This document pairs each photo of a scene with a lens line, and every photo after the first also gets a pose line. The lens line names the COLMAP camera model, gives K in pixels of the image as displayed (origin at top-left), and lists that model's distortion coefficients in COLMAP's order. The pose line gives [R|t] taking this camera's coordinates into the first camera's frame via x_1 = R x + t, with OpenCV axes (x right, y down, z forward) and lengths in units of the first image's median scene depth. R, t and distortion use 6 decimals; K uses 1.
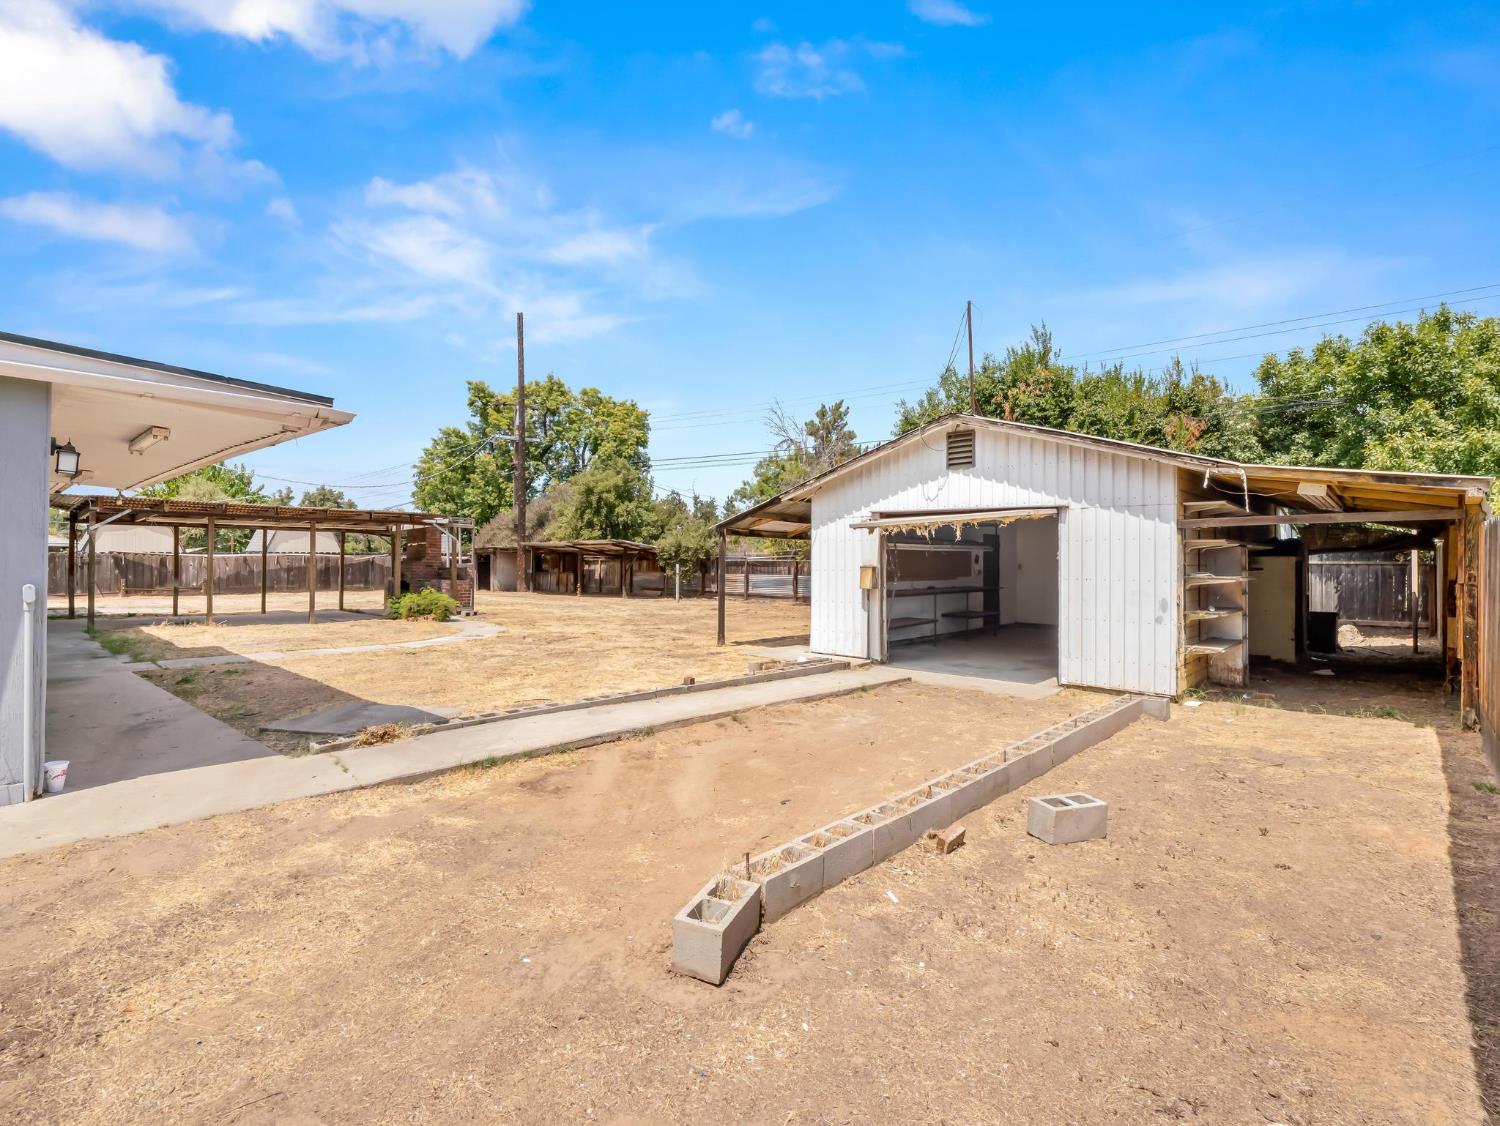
lens RADIAL K [[734.3, 0, 765.3], [0, 734.3, 558.2], [0, 0, 1]] dist [-0.021198, 0.007389]
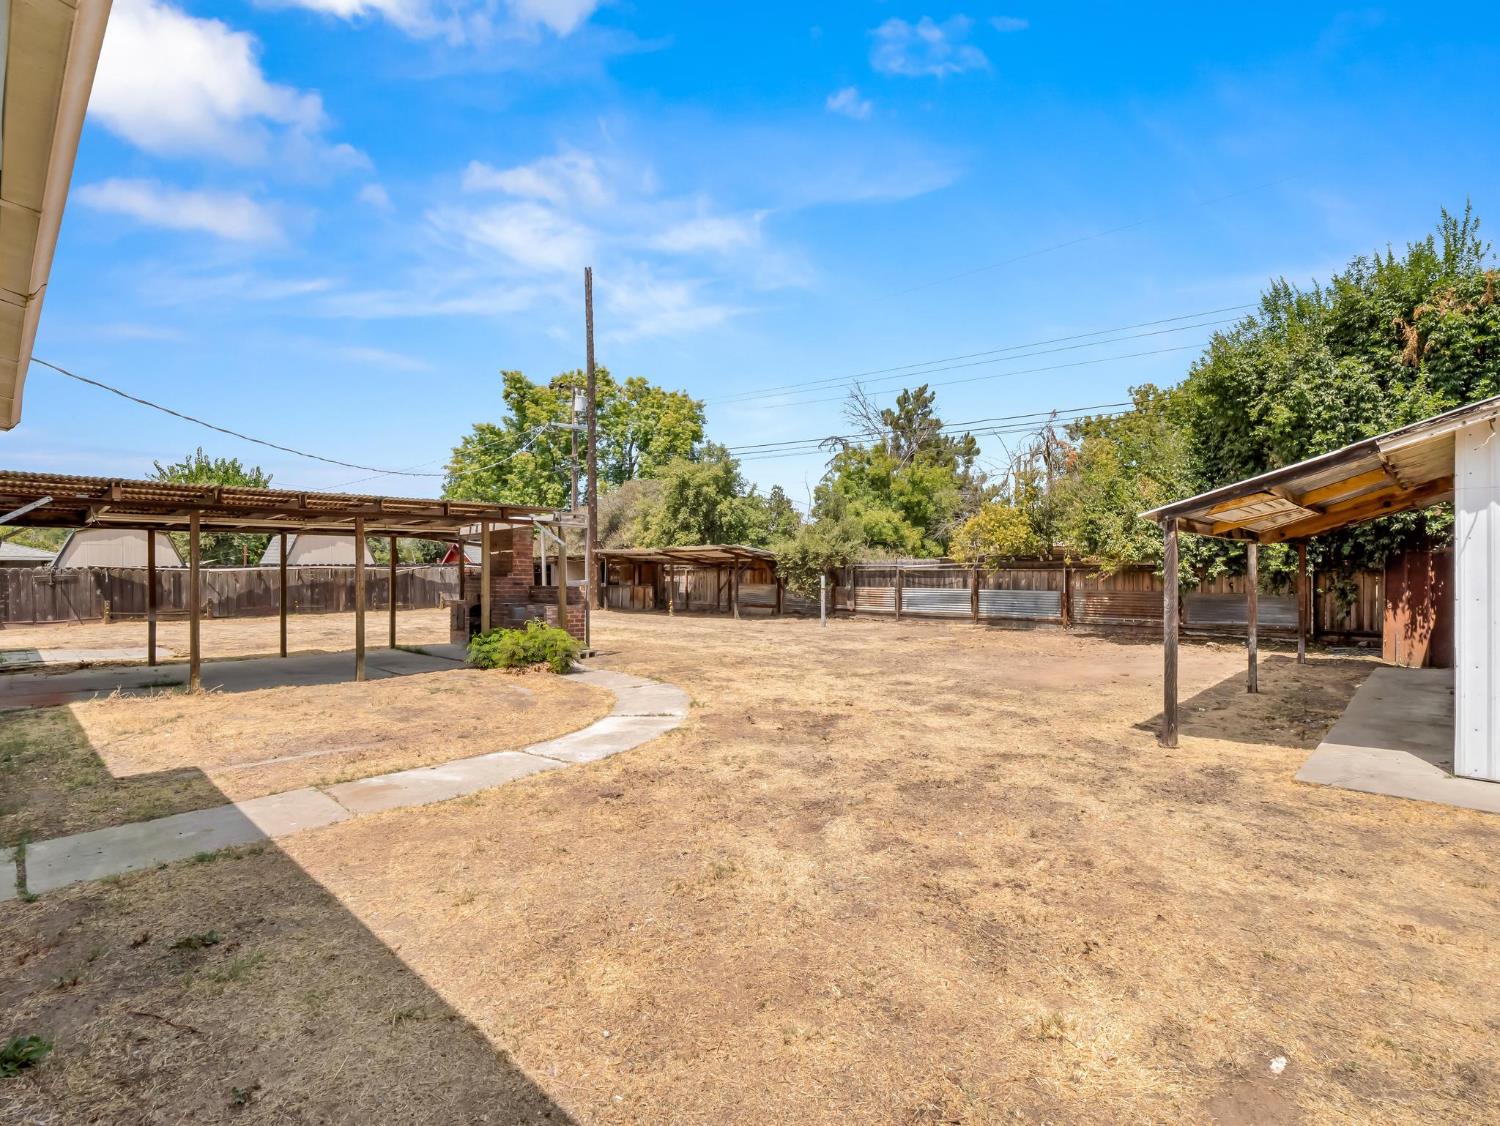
lens RADIAL K [[734.3, 0, 758.1], [0, 734.3, 569.2], [0, 0, 1]] dist [-0.021198, 0.007389]
pose [[0.999668, -0.009813, -0.023820, -0.237851], [0.009993, 0.999922, 0.007433, -0.006894], [0.023745, -0.007669, 0.999689, 0.342928]]
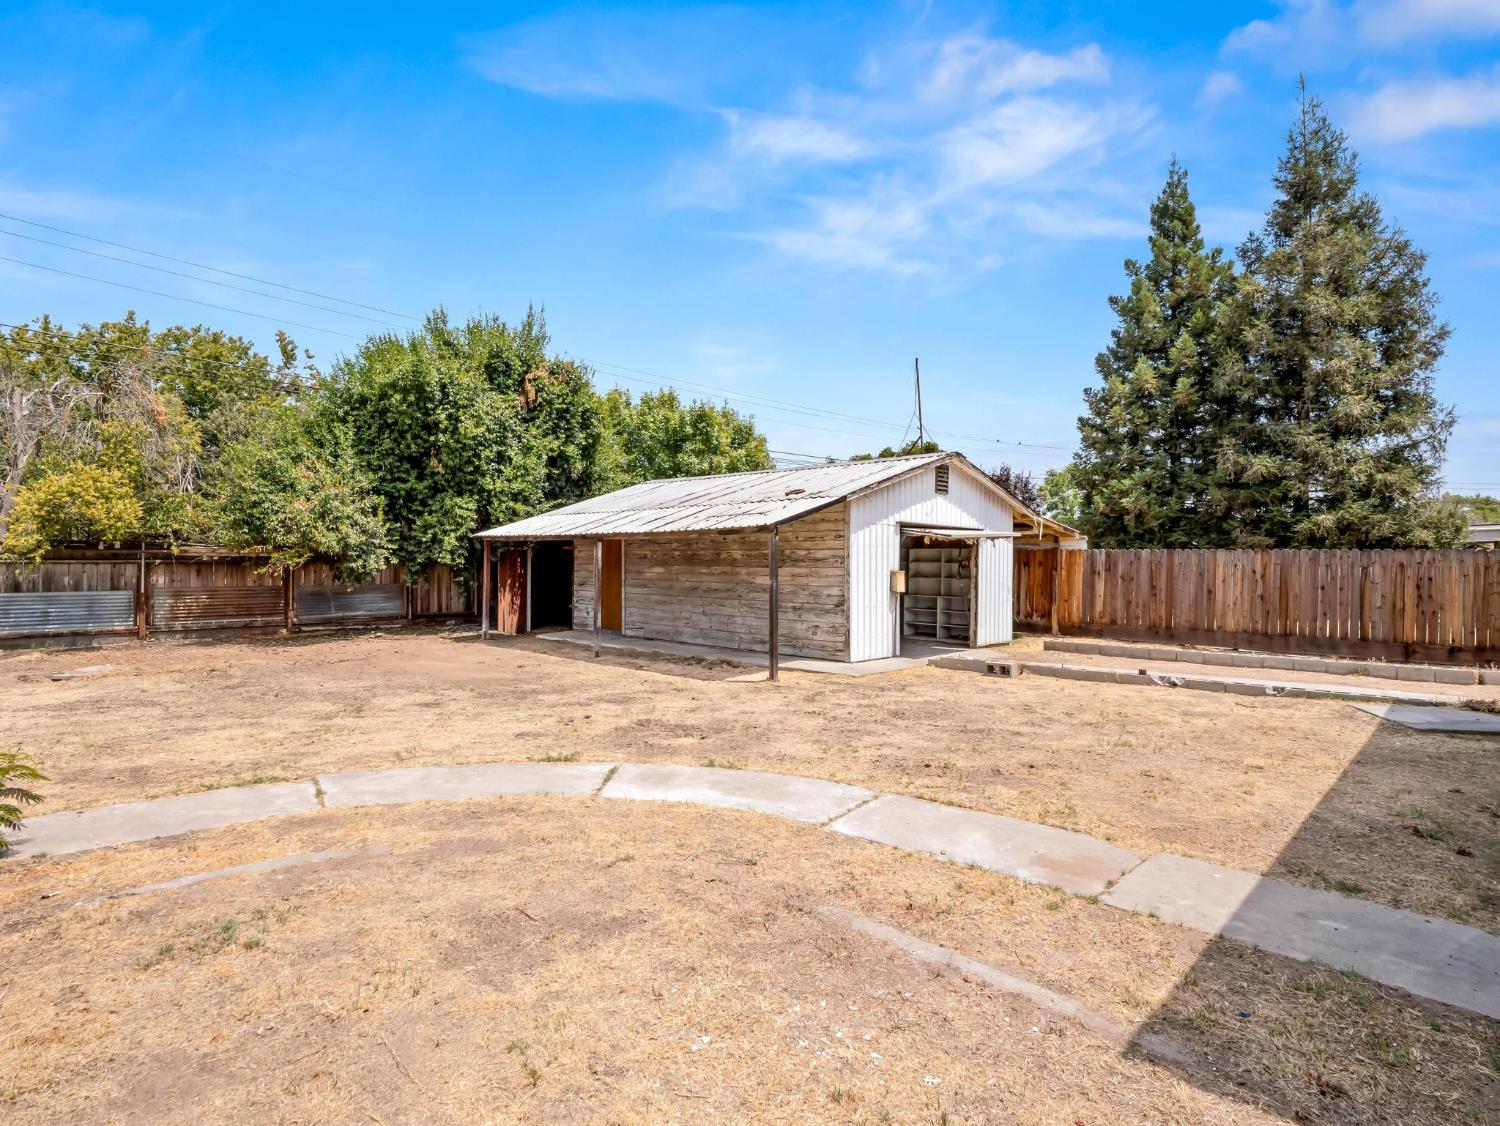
lens RADIAL K [[808.0, 0, 724.9], [0, 808.0, 544.8], [0, 0, 1]] dist [0.001661, 0.000869]
pose [[0.037971, 0.011088, 0.999217, -0.644760], [-0.008107, 0.999909, -0.010788, -0.007571], [-0.999246, -0.007691, 0.038057, 0.726157]]
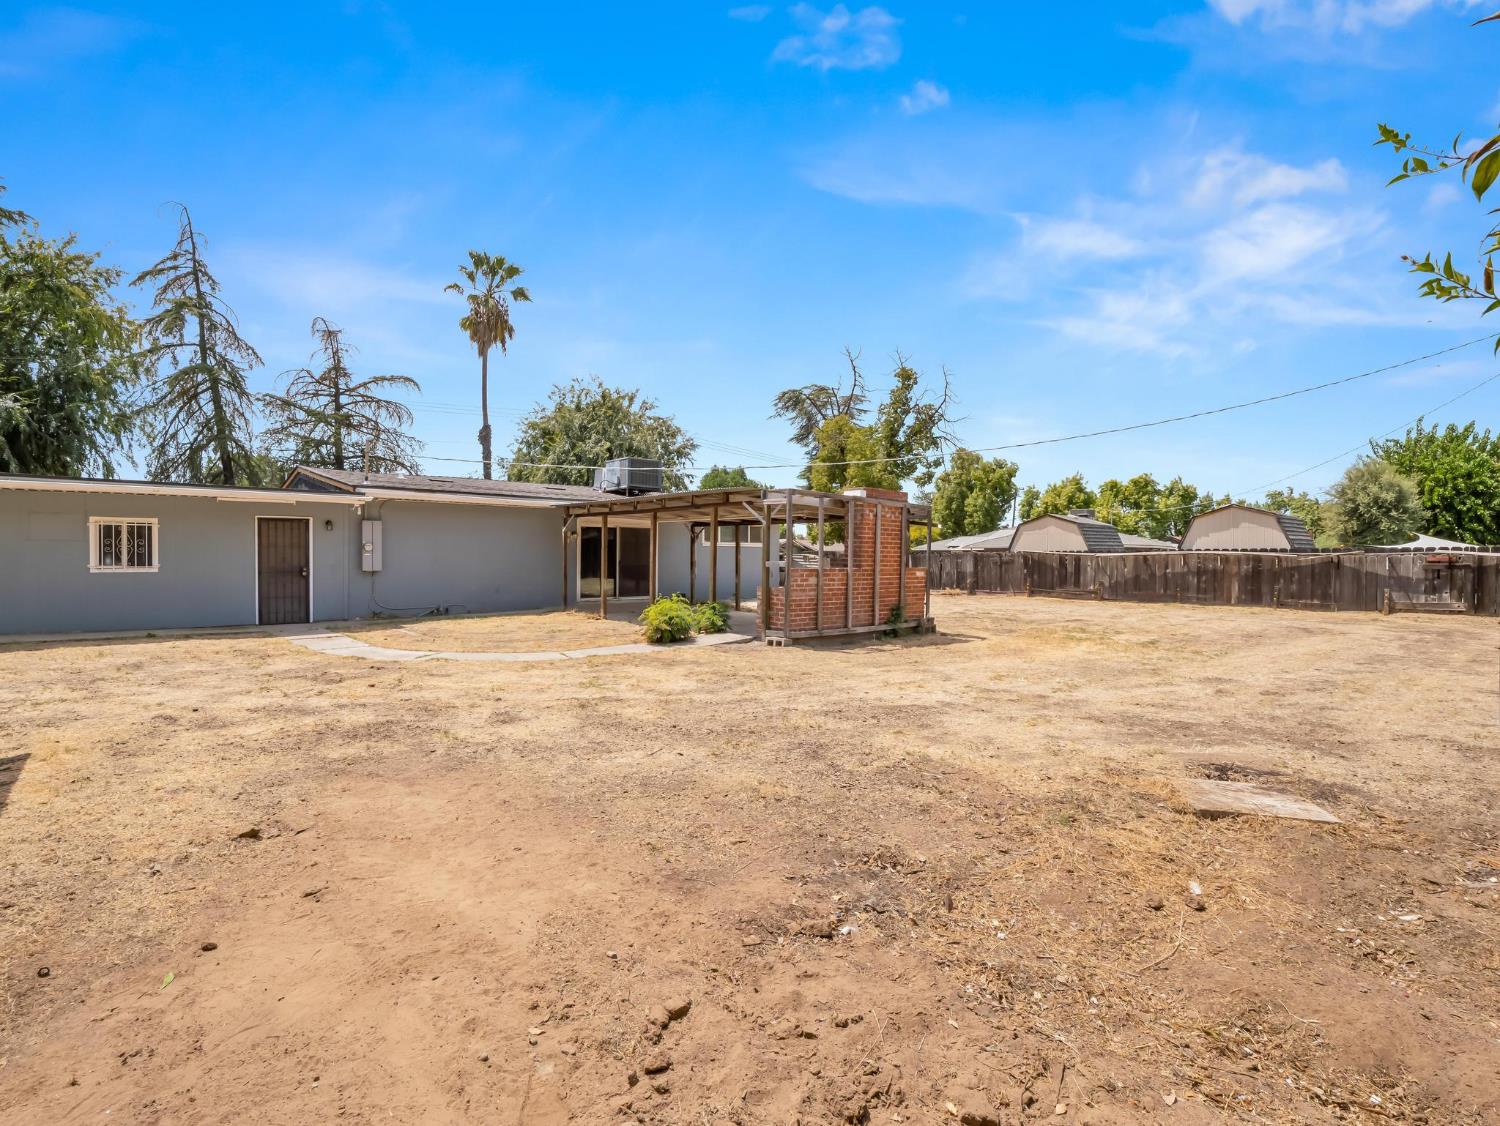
lens RADIAL K [[734.3, 0, 747.4], [0, 734.3, 564.7], [0, 0, 1]] dist [-0.021198, 0.007389]
pose [[-0.111729, 0.004242, -0.993730, 0.207392], [-0.004142, 0.999980, 0.004734, 0.009983], [0.993730, 0.004645, -0.111709, 1.094064]]
